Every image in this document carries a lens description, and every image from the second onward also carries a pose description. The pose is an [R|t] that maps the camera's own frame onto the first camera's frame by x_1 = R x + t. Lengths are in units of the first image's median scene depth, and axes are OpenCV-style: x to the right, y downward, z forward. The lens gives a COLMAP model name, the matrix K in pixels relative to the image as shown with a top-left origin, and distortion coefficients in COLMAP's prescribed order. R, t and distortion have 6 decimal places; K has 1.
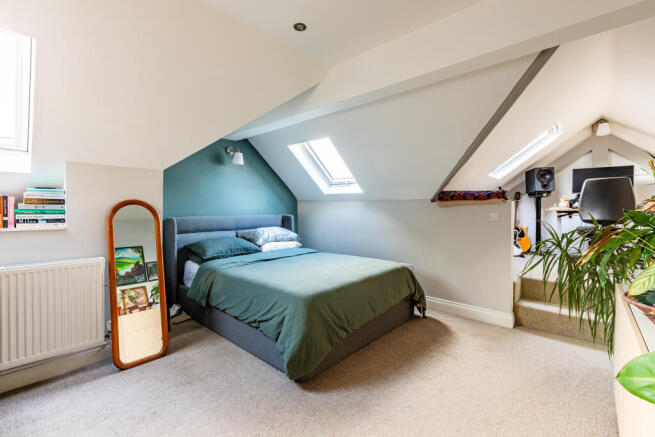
lens RADIAL K [[281.7, 0, 330.4], [0, 281.7, 208.4], [0, 0, 1]] dist [0.003886, 0.000196]
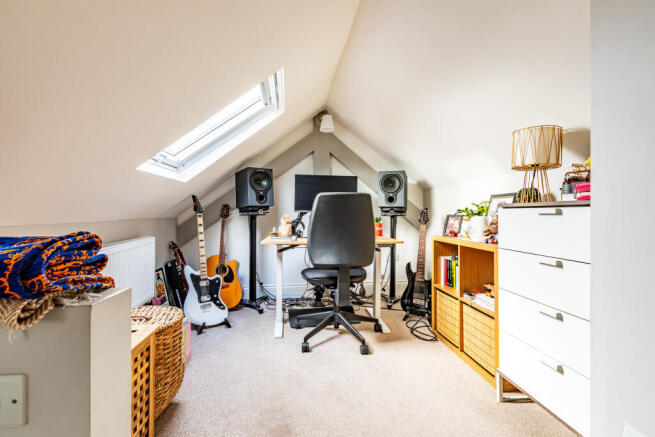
lens RADIAL K [[281.7, 0, 327.3], [0, 281.7, 212.0], [0, 0, 1]] dist [0.003886, 0.000196]
pose [[0.647111, -0.003834, 0.762386, 0.375463], [-0.003731, 0.999959, 0.008196, -0.053065], [-0.762387, -0.008148, 0.647070, 0.479474]]
